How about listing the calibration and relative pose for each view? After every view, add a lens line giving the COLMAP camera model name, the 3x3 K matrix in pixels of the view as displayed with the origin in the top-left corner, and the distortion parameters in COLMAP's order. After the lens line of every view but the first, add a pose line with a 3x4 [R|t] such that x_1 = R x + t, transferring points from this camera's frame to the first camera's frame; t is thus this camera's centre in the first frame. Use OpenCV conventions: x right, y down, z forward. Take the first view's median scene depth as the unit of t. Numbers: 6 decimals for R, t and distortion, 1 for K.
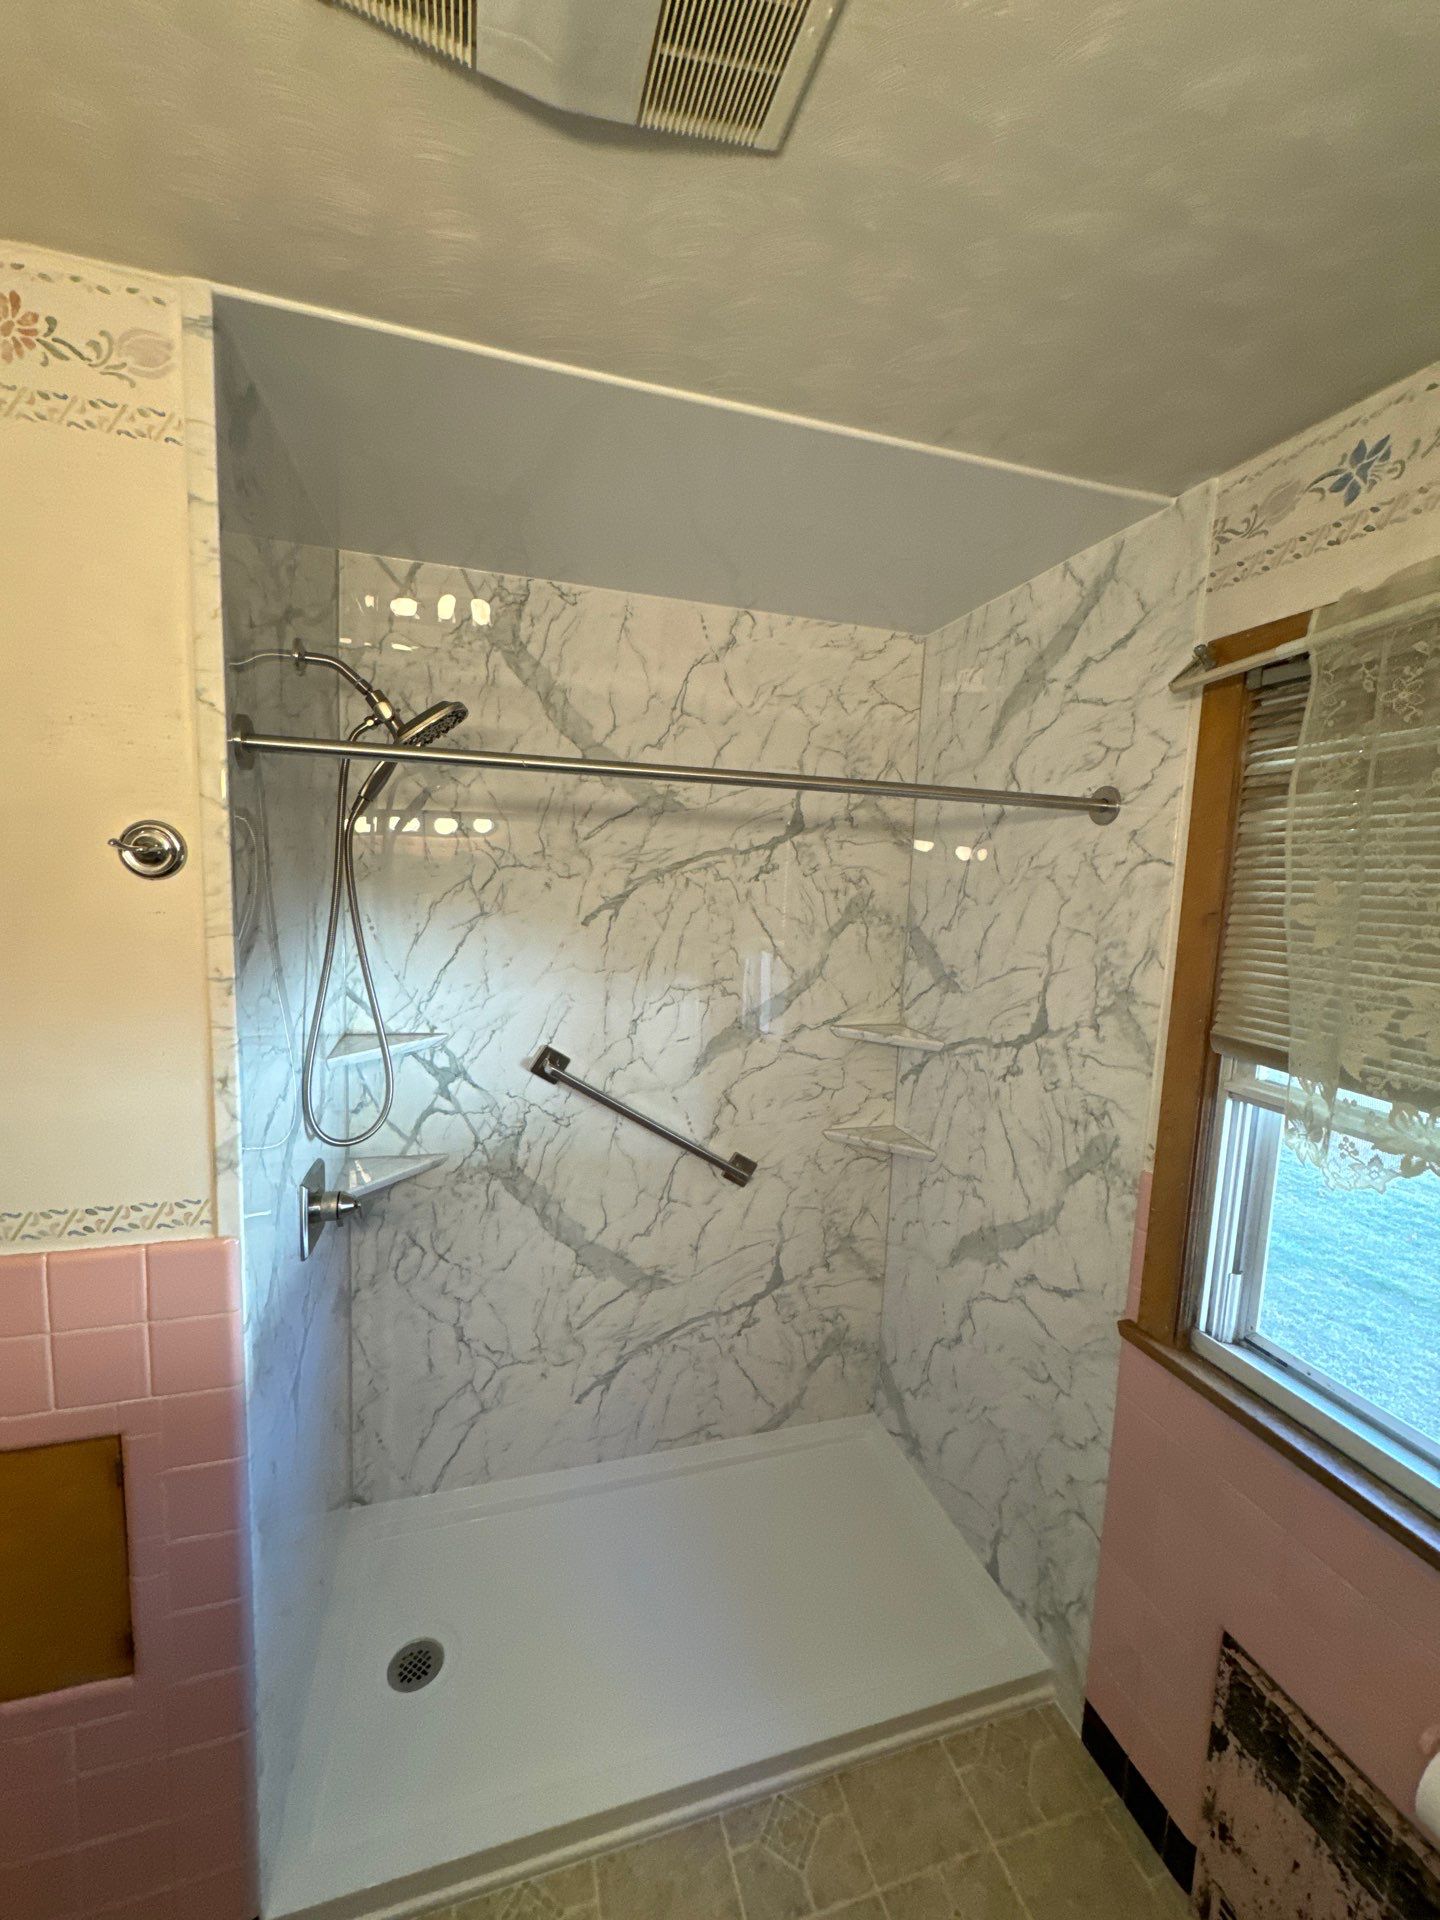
lens RADIAL K [[766.5, 0, 720.0], [0, 766.5, 960.0], [0, 0, 1]] dist [-0.000305, -0.000402]
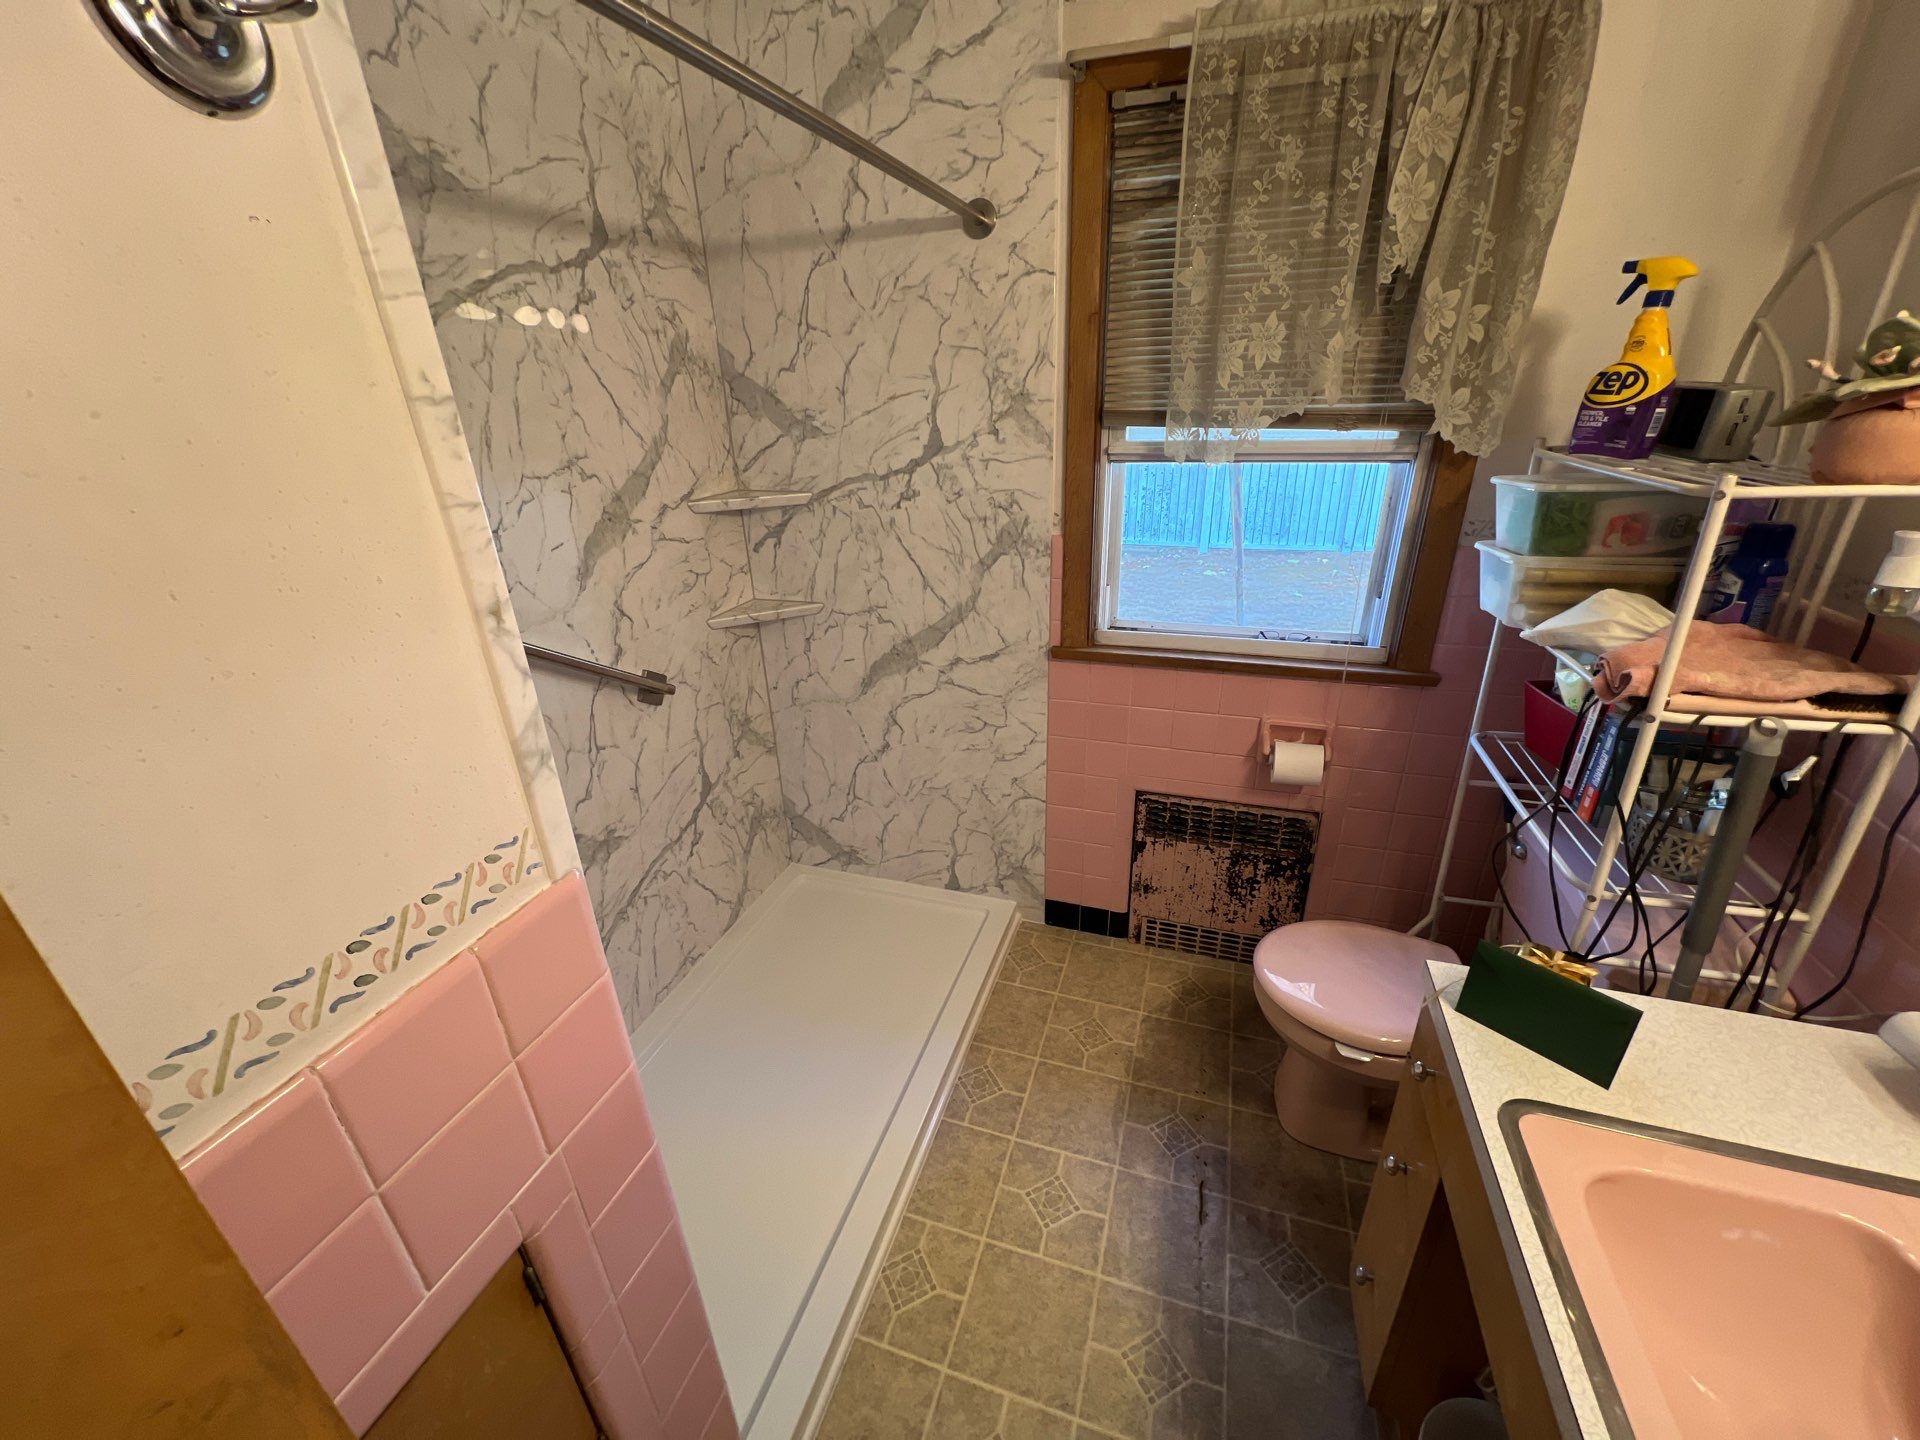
lens RADIAL K [[766.5, 0, 962.7], [0, 766.5, 727.0], [0, 0, 1]] dist [-0.000305, -0.000402]
pose [[0.571428, -0.385158, 0.724654, -0.465786], [0.142008, 0.916109, 0.374937, 0.041855], [-0.808272, -0.111344, 0.578186, 0.228188]]
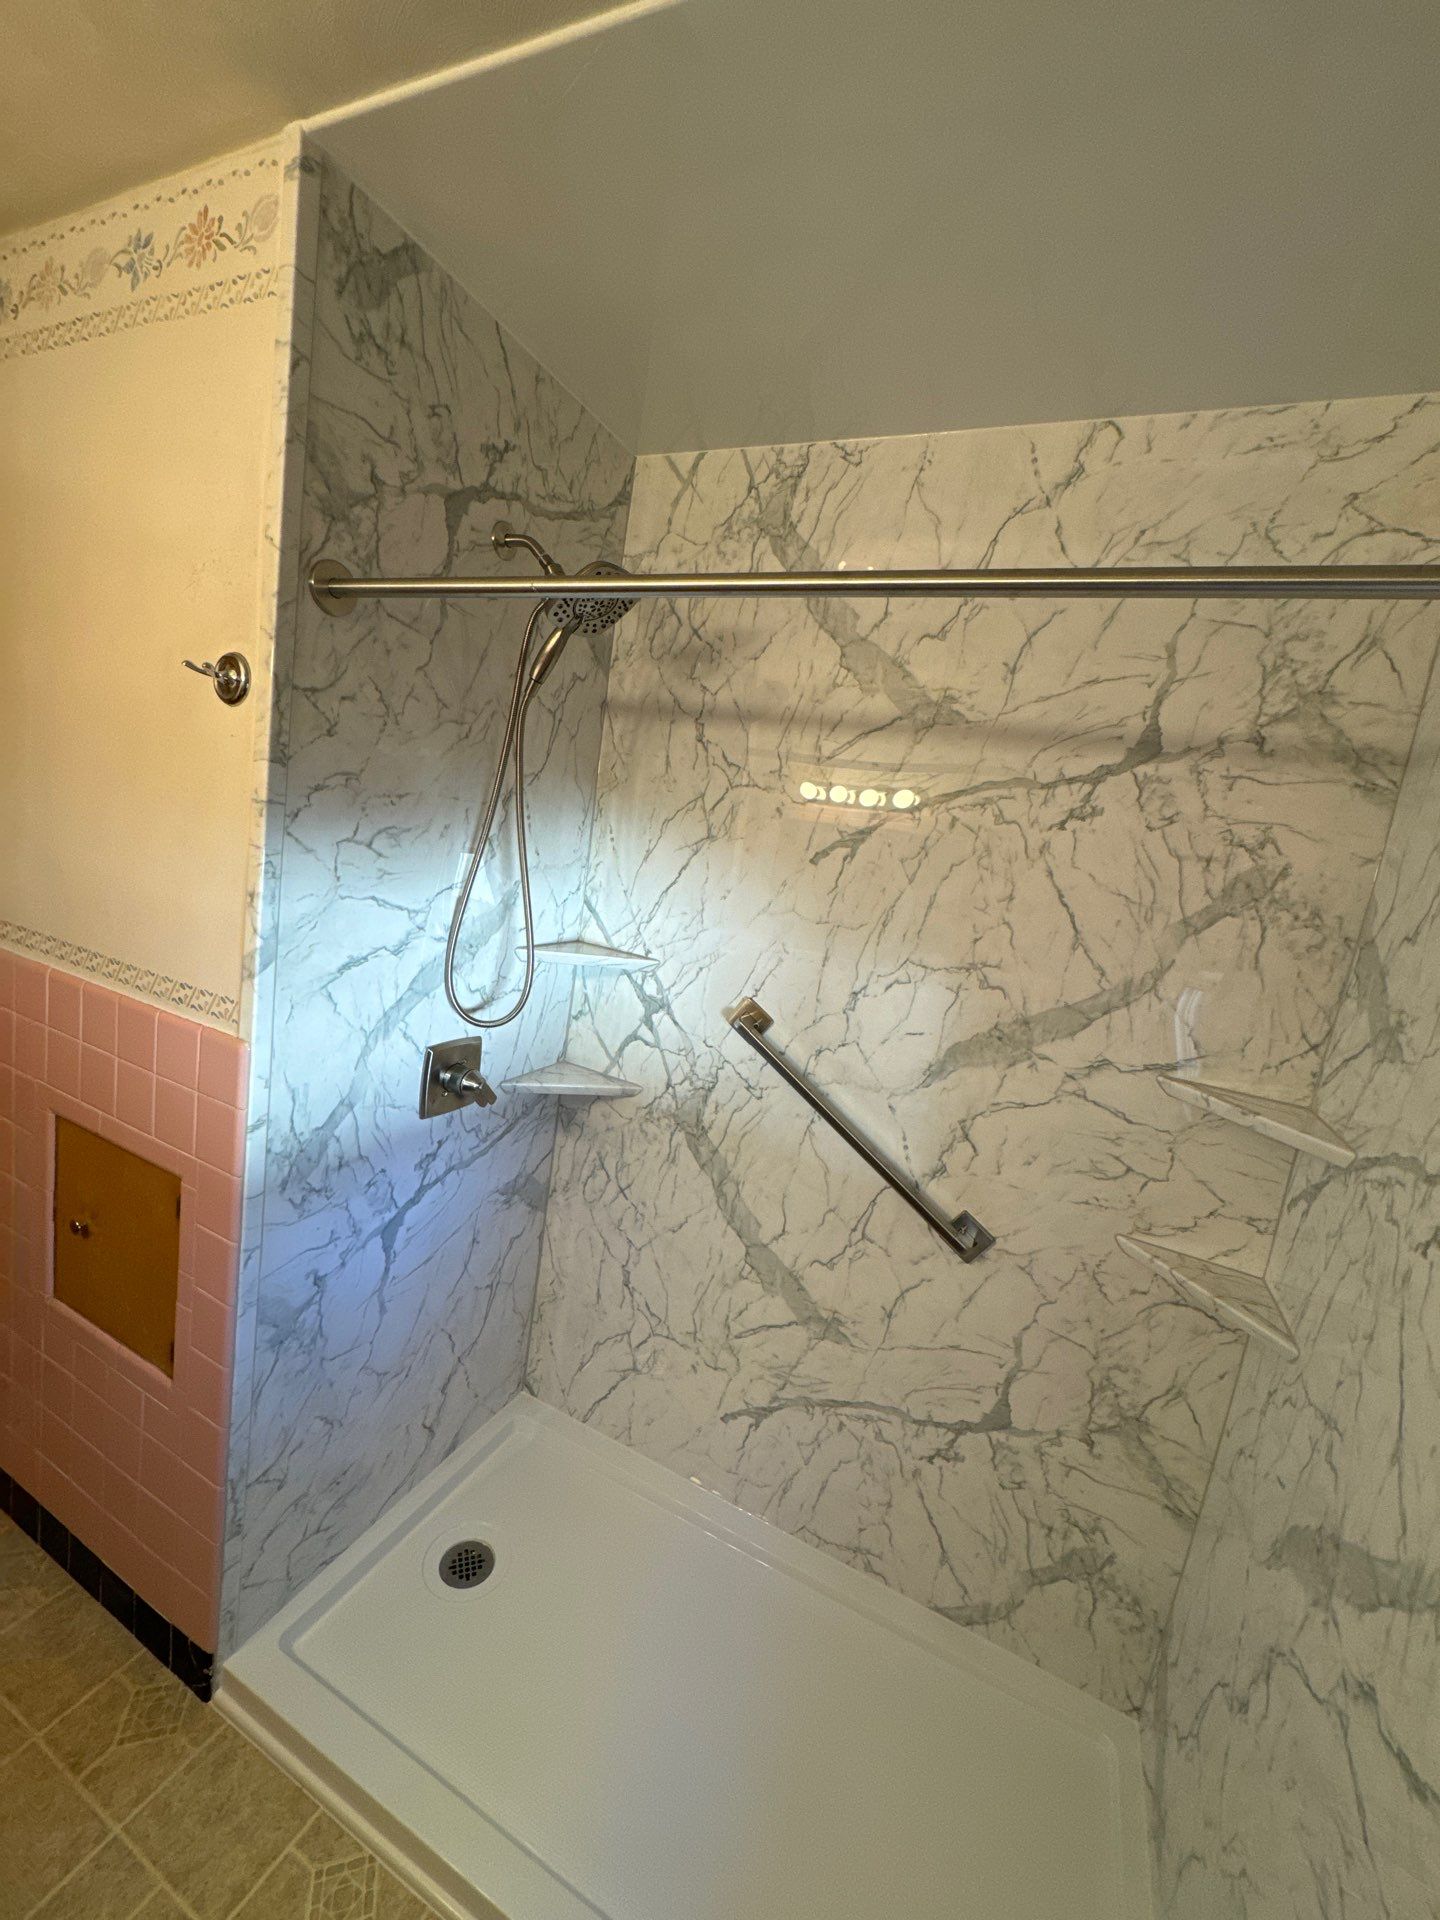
lens RADIAL K [[766.5, 0, 720.0], [0, 766.5, 960.0], [0, 0, 1]] dist [-0.000305, -0.000402]
pose [[0.740053, 0.171514, -0.650311, 0.301824], [-0.189791, 0.980895, 0.042721, 0.039774], [0.645214, 0.091808, 0.758466, 0.325360]]
